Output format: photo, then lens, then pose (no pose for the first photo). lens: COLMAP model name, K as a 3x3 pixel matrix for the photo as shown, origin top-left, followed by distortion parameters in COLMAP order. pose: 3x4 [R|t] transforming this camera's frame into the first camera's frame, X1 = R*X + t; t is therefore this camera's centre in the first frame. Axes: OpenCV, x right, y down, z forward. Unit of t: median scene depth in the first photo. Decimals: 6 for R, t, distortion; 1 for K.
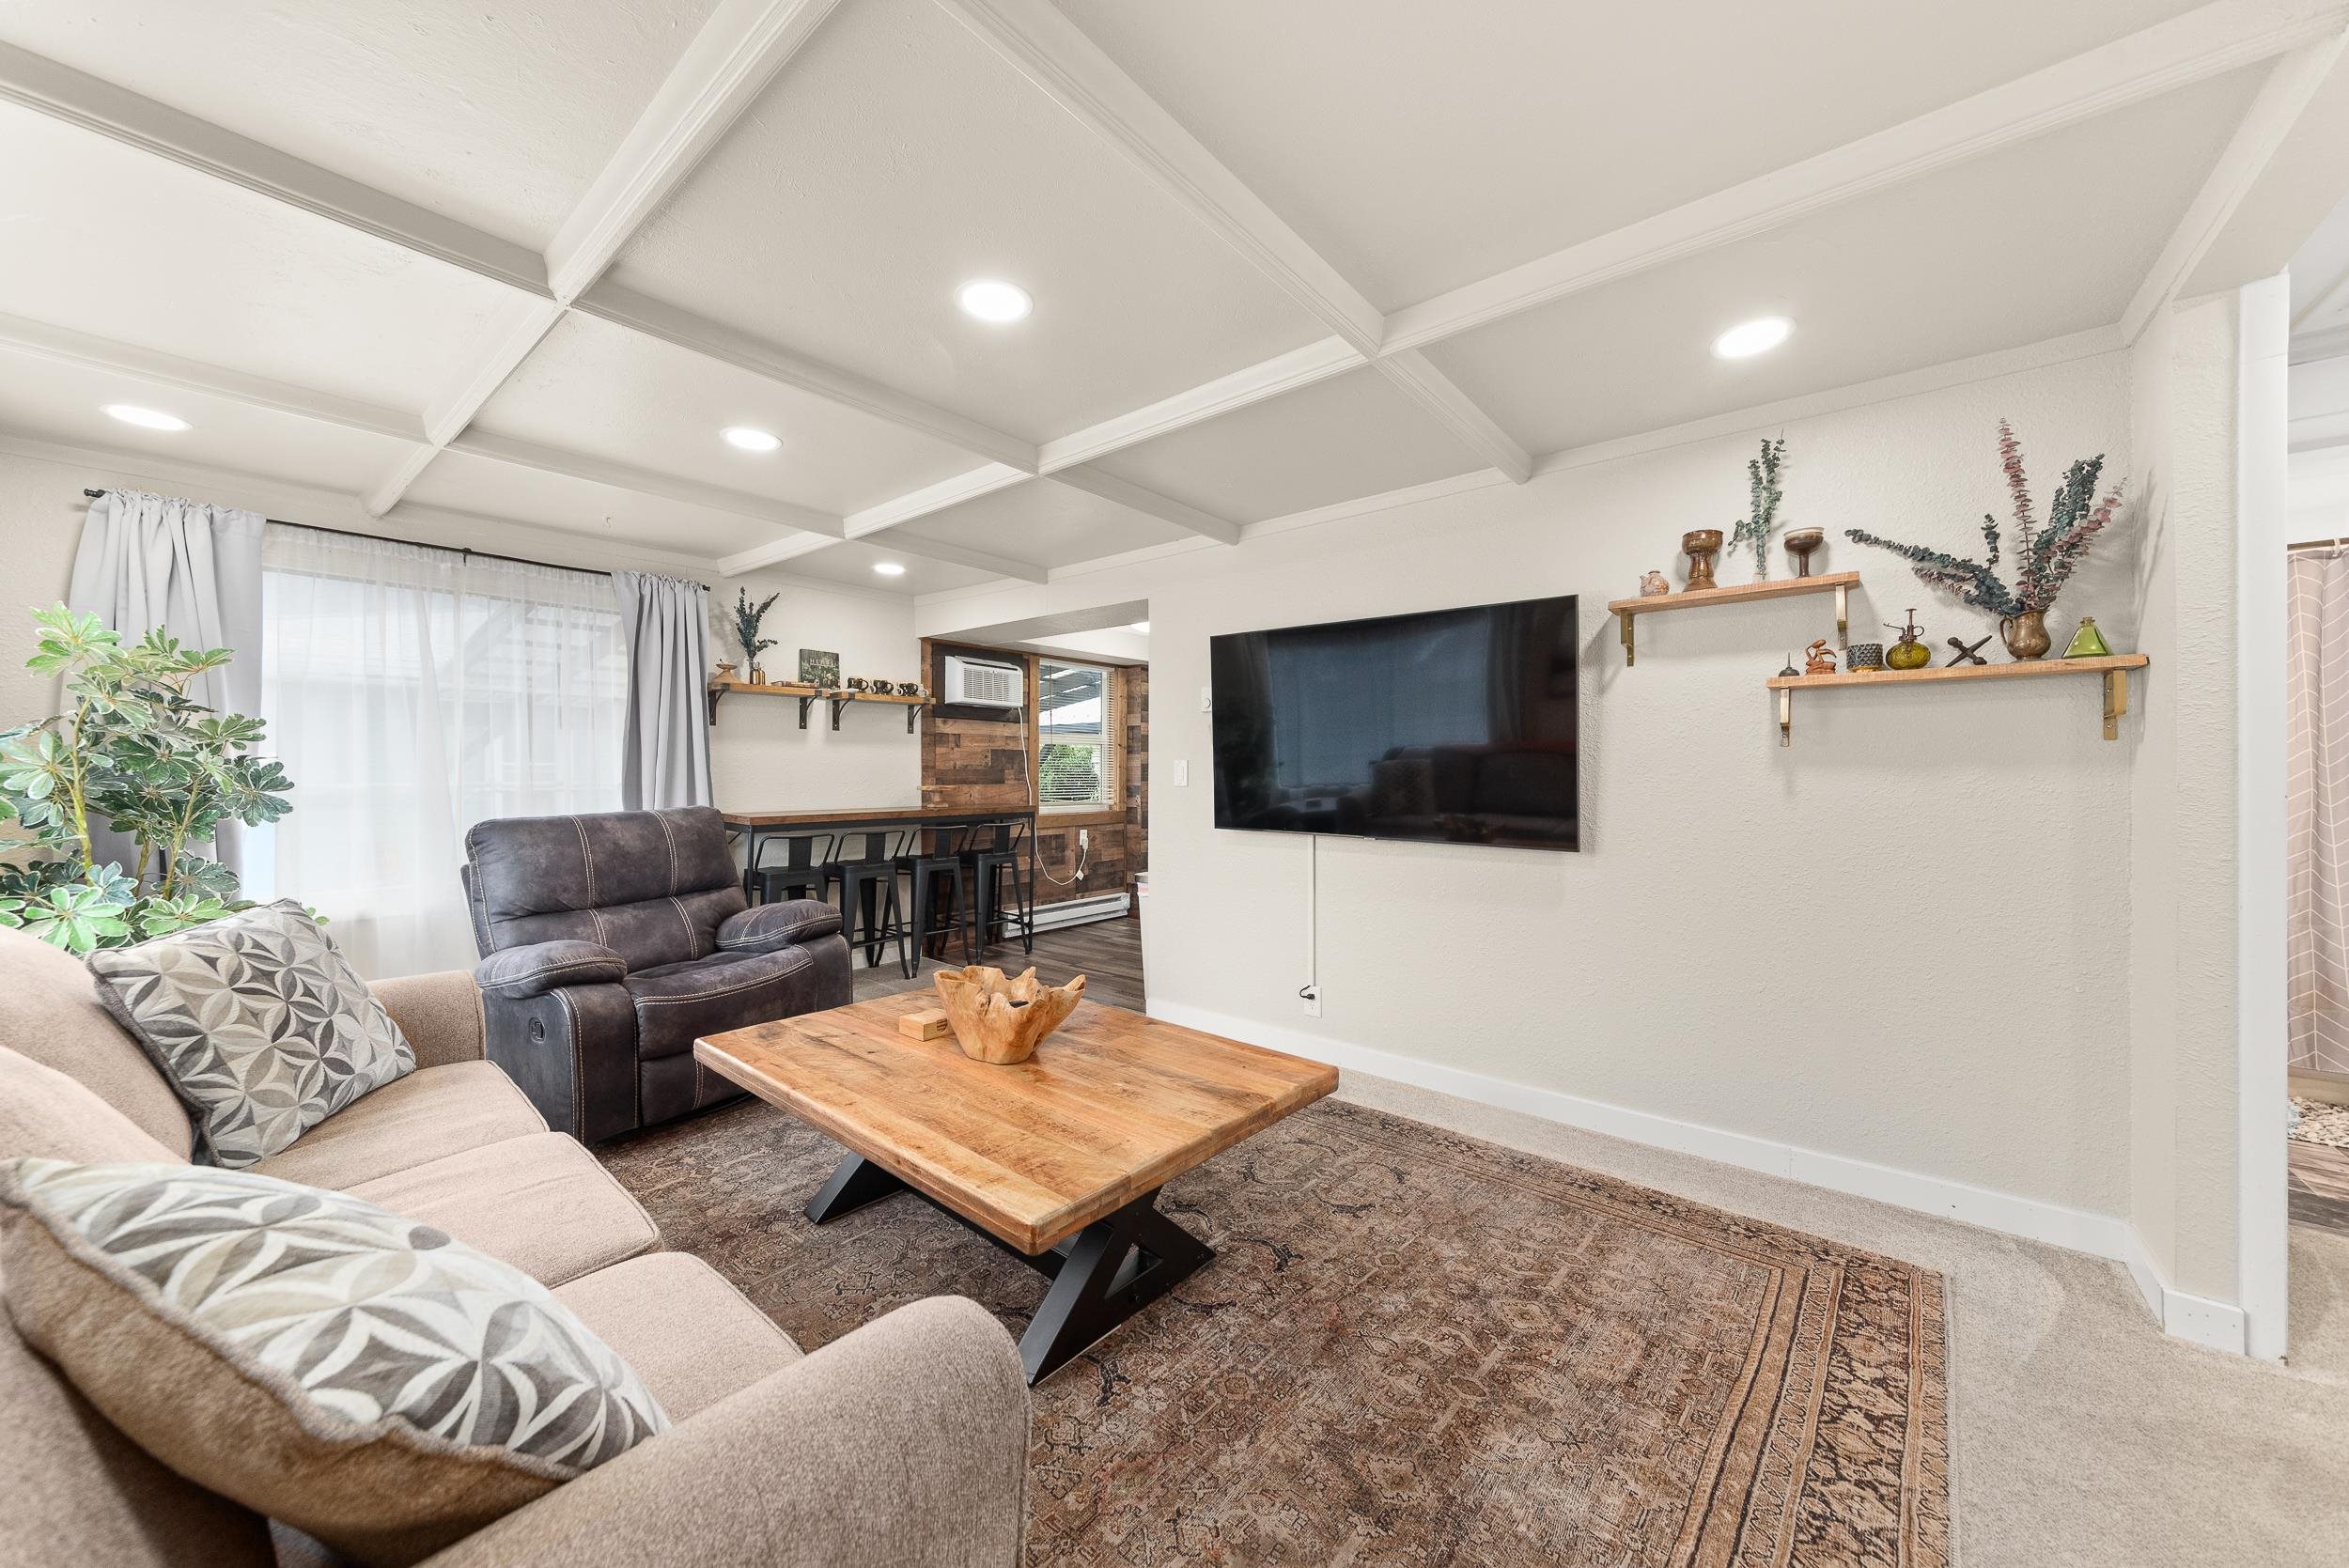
lens RADIAL K [[836.5, 0, 1181.0], [0, 836.5, 773.0], [0, 0, 1]] dist [0.002957, -0.000021]
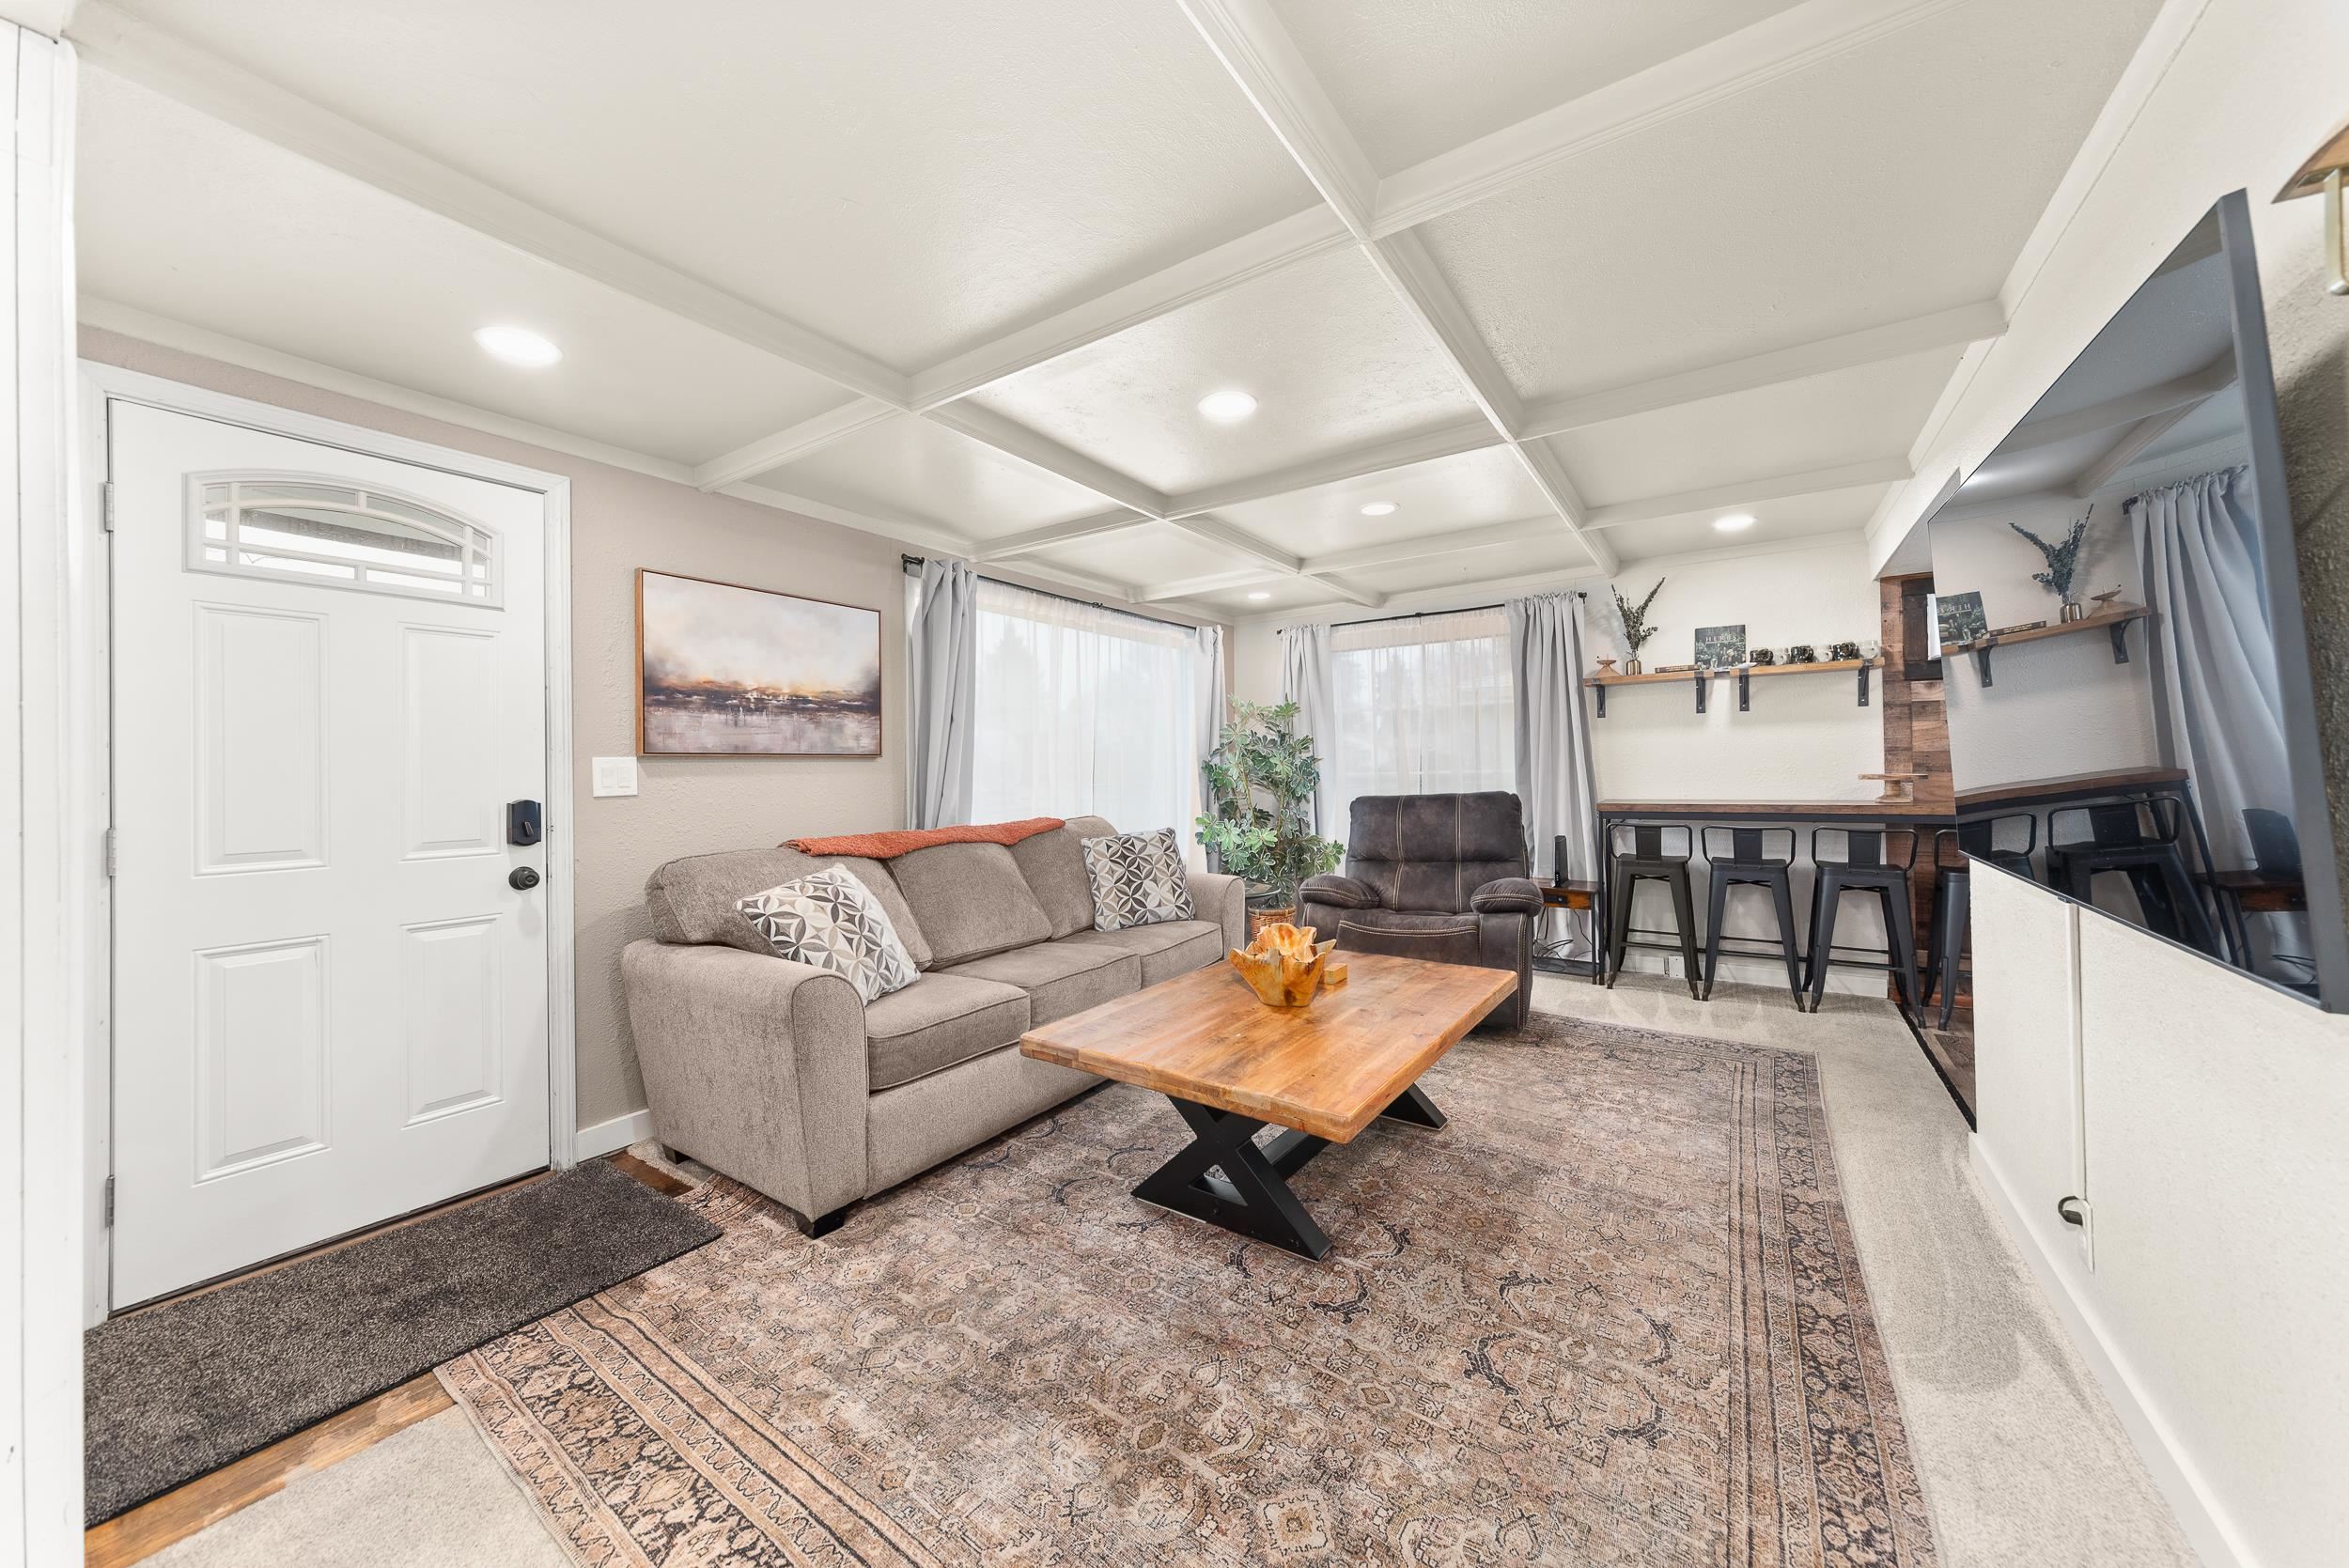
lens RADIAL K [[836.5, 0, 1181.0], [0, 836.5, 773.0], [0, 0, 1]] dist [0.002957, -0.000021]
pose [[0.099073, 0.003620, -0.995074, 0.867117], [0.016777, 0.999845, 0.005308, -0.000444], [0.994939, -0.017220, 0.098997, 0.656221]]
